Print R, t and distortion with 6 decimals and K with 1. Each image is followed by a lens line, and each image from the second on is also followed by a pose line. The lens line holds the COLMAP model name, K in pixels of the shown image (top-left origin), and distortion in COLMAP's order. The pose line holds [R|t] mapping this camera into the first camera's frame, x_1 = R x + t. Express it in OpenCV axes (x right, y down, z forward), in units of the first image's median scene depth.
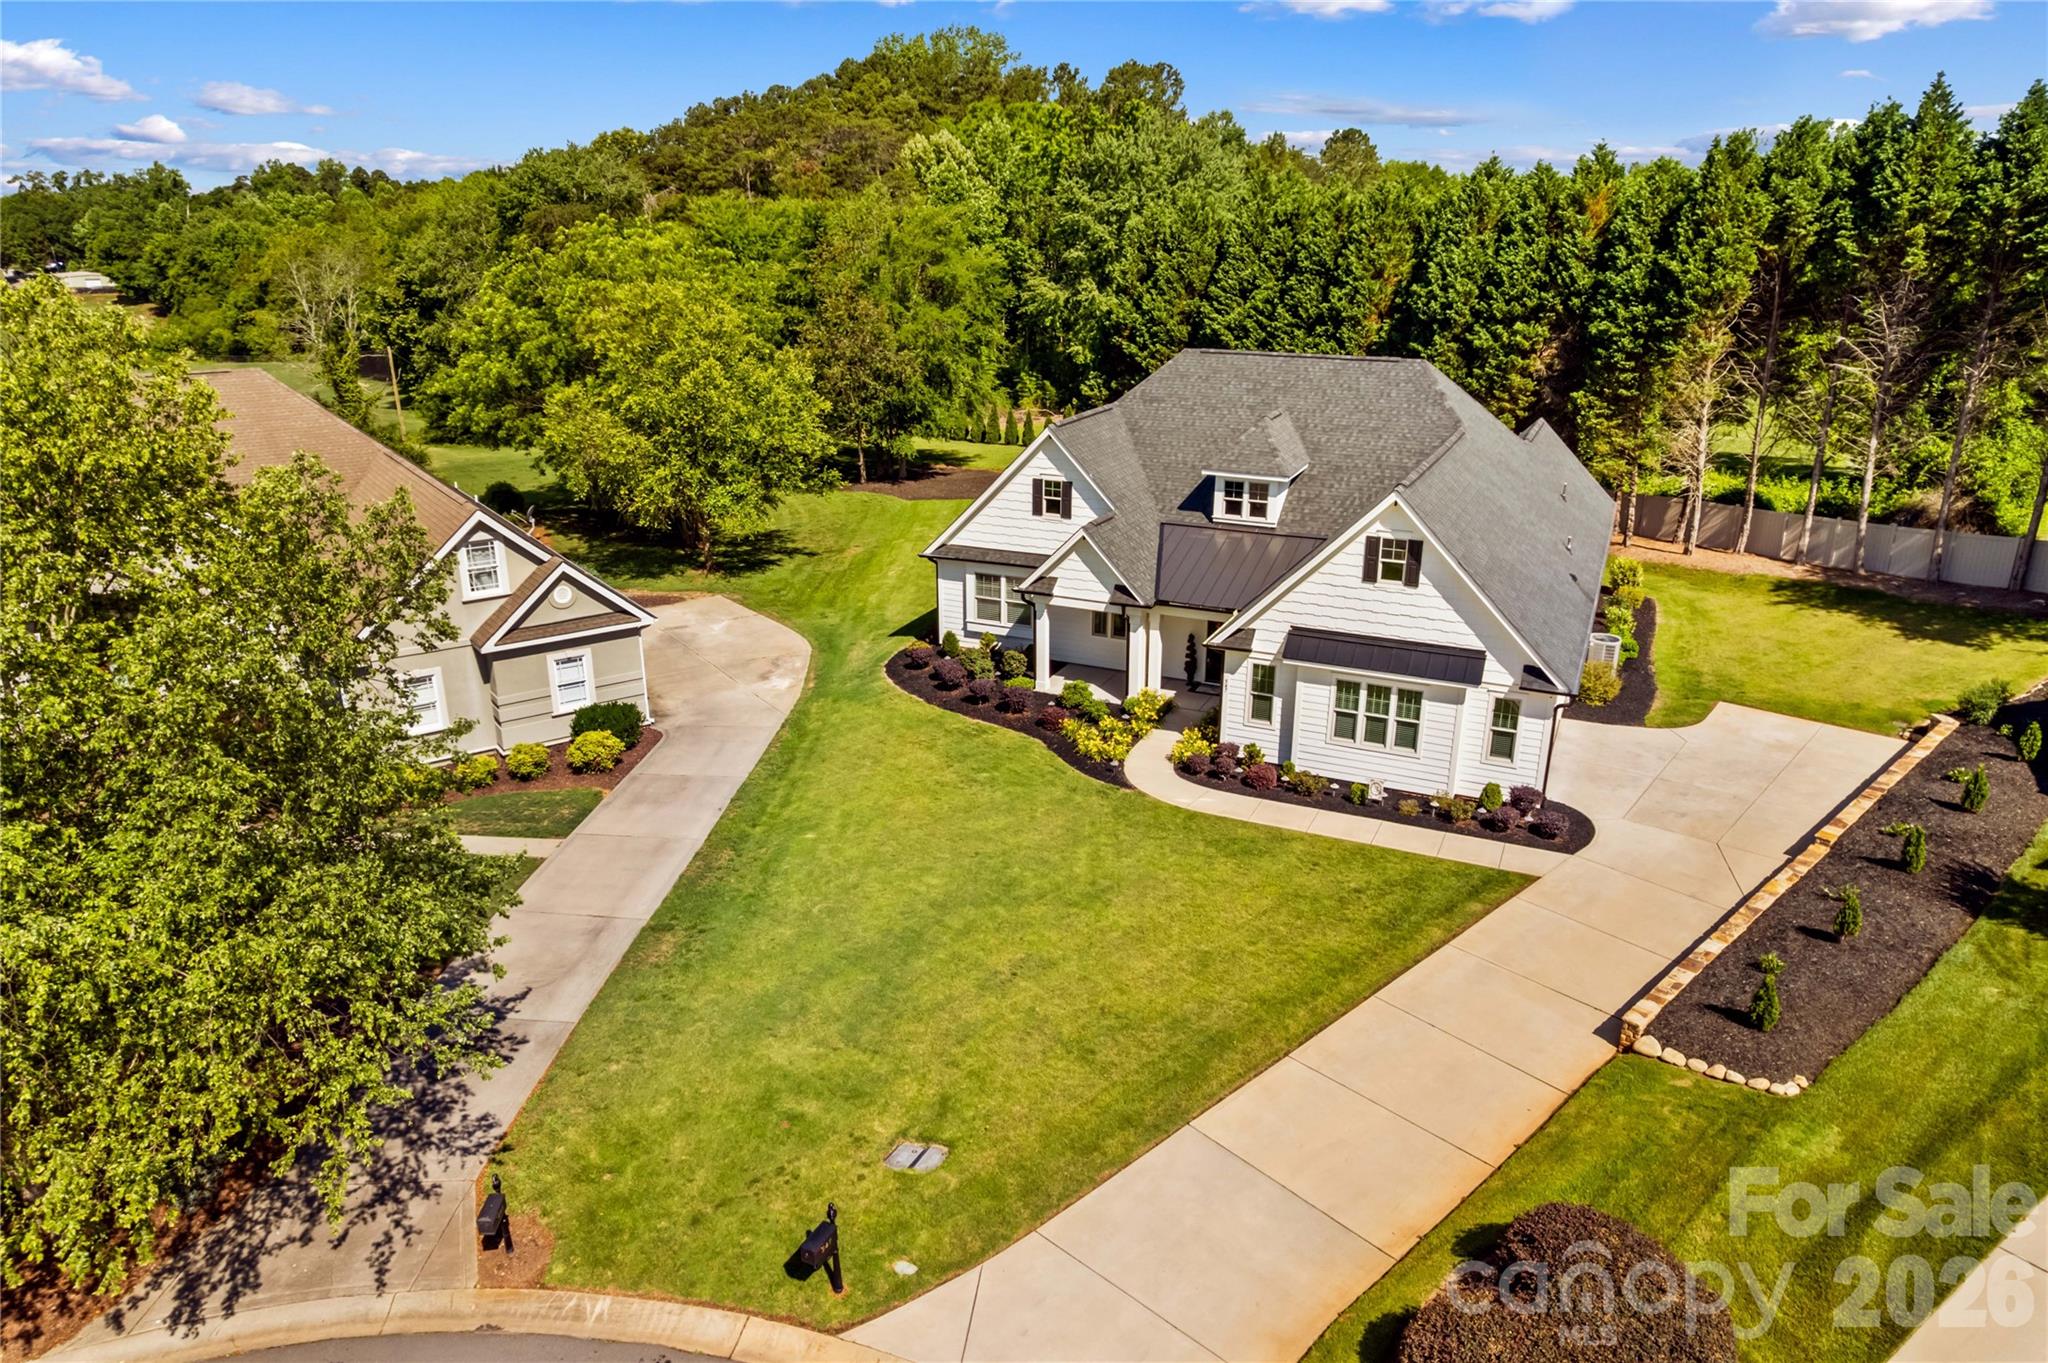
lens RADIAL K [[1236.5, 0, 1095.2], [0, 1236.5, 777.2], [0, 0, 1]] dist [-0.018929, 0.000099]
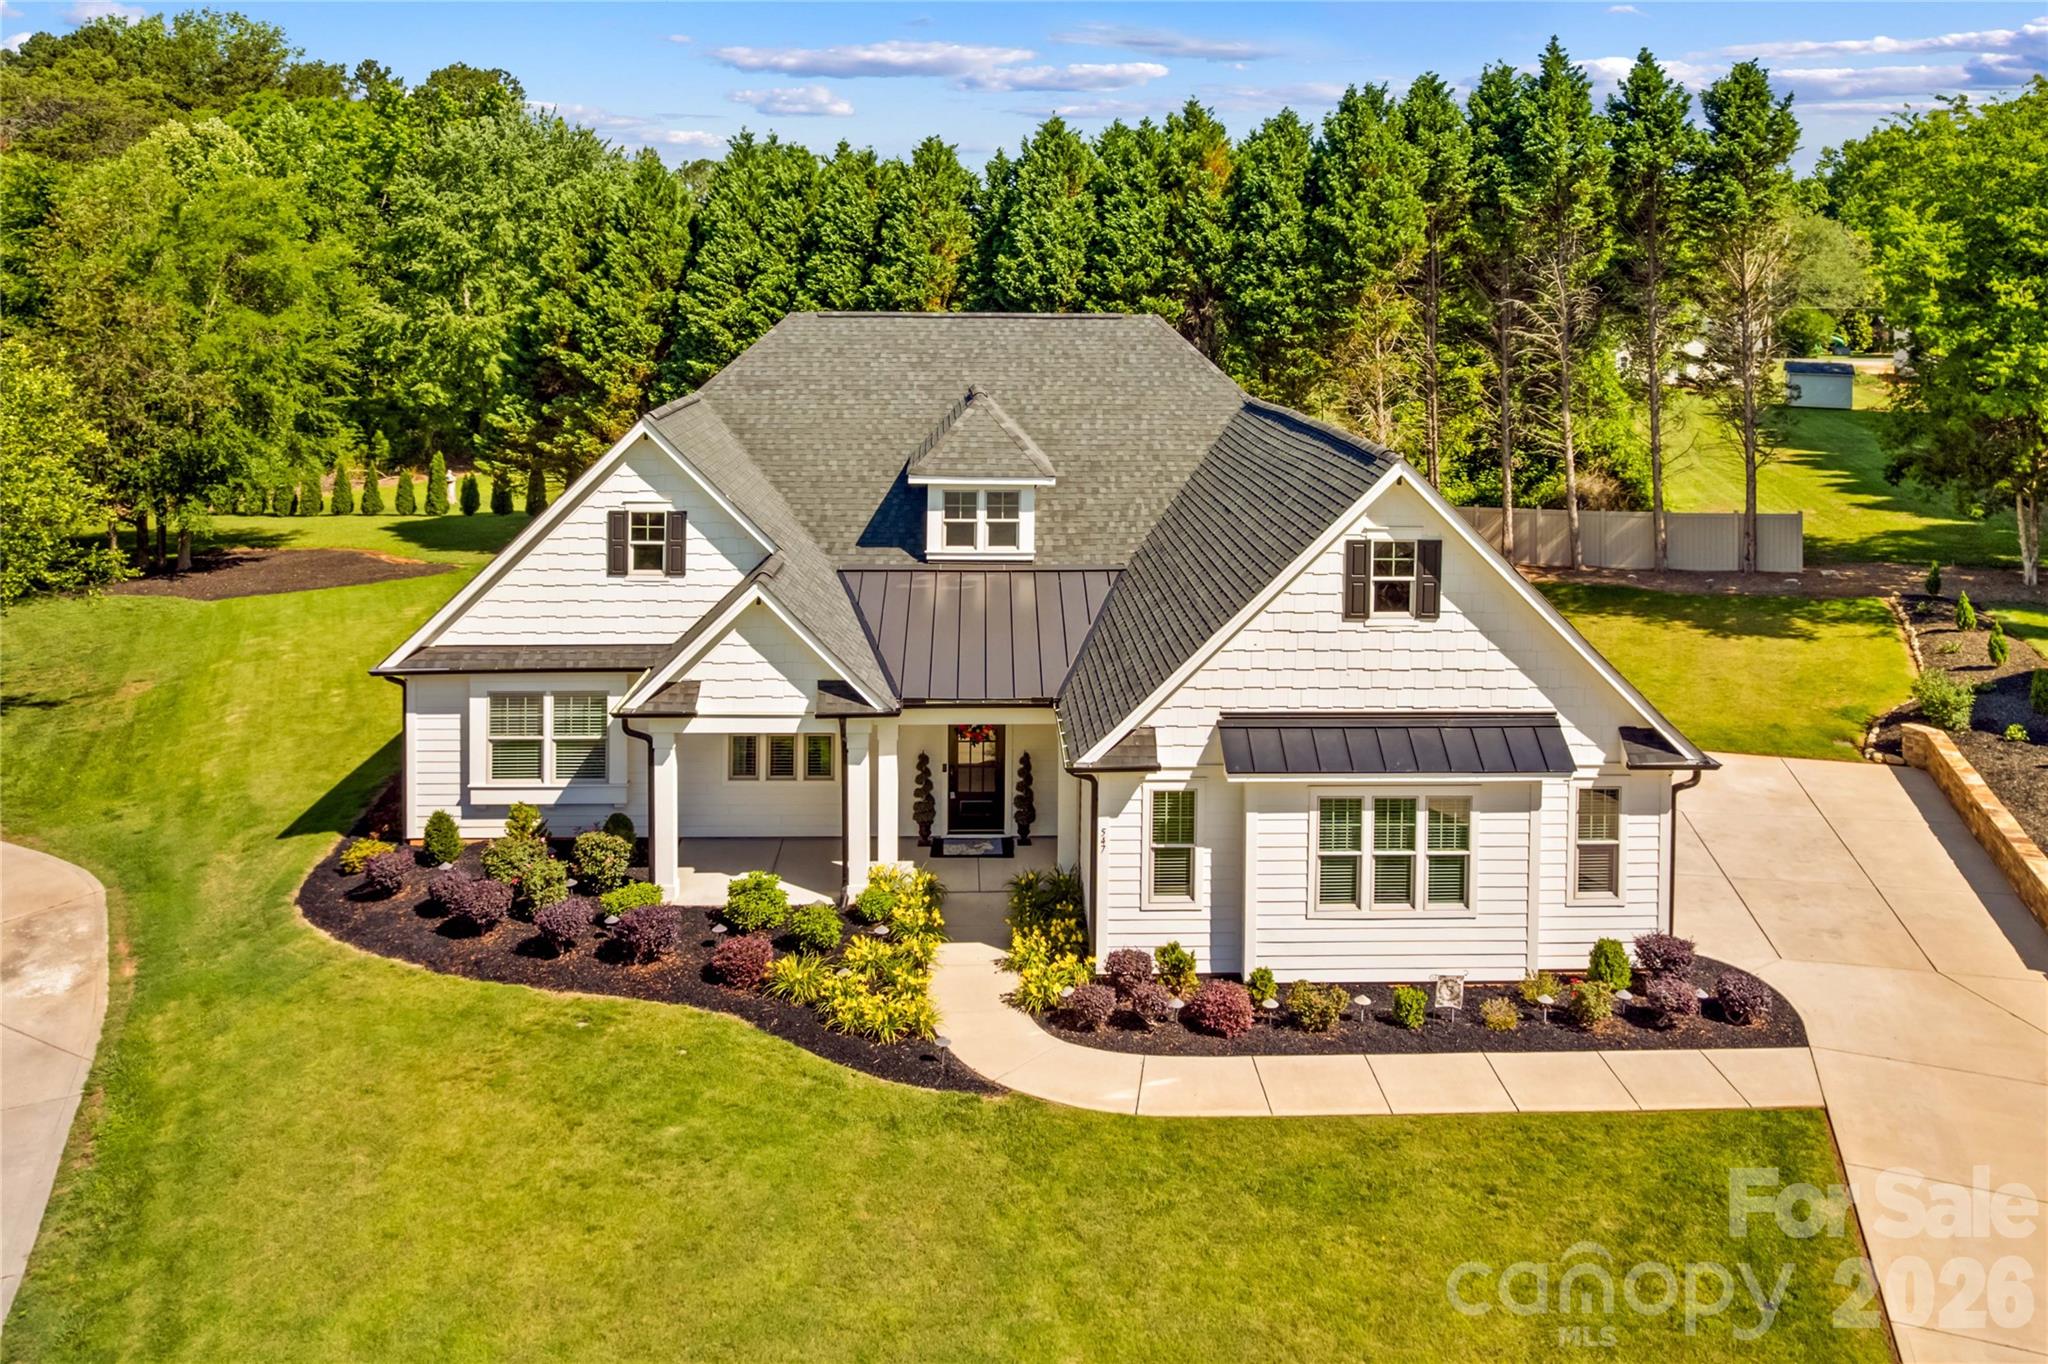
lens RADIAL K [[1435.4, 0, 1027.0], [0, 1435.4, 463.5], [0, 0, 1]] dist [-0.012796, -0.000581]
pose [[0.904538, -0.049737, 0.423482, -0.152785], [0.172911, 0.950633, -0.257680, -0.064281], [-0.389760, 0.306306, 0.868484, 0.364876]]
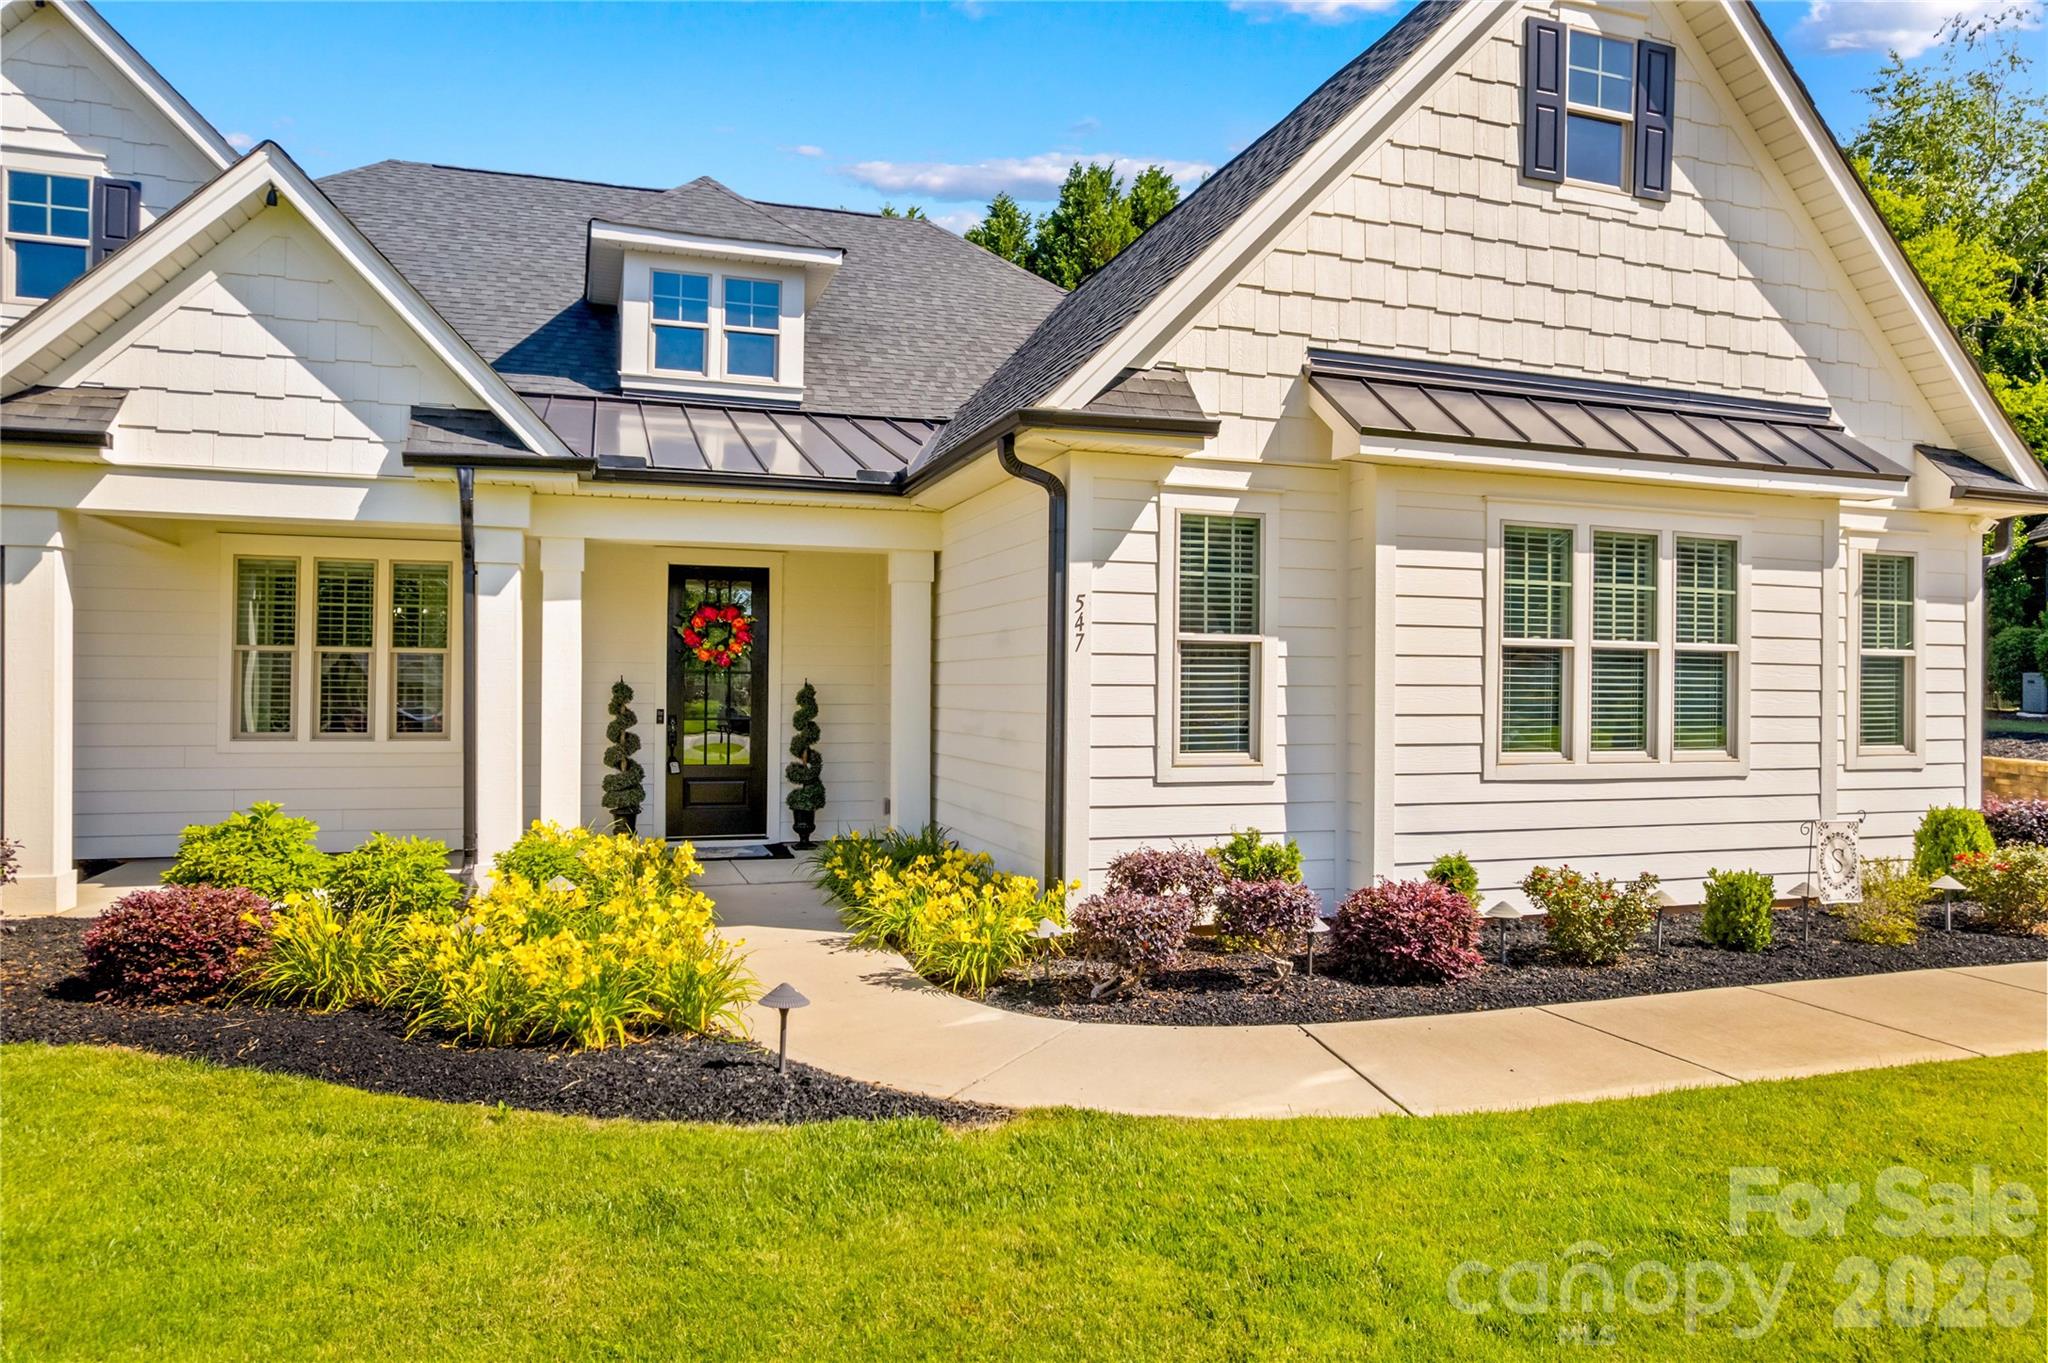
lens RADIAL K [[1246.3, 0, 987.7], [0, 1246.3, 738.2], [0, 0, 1]] dist [-0.047862, 0.036072]
pose [[0.763064, -0.032031, 0.645529, -0.055421], [0.261604, 0.928607, -0.263159, 0.005355], [-0.591013, 0.369680, 0.716966, 0.725343]]
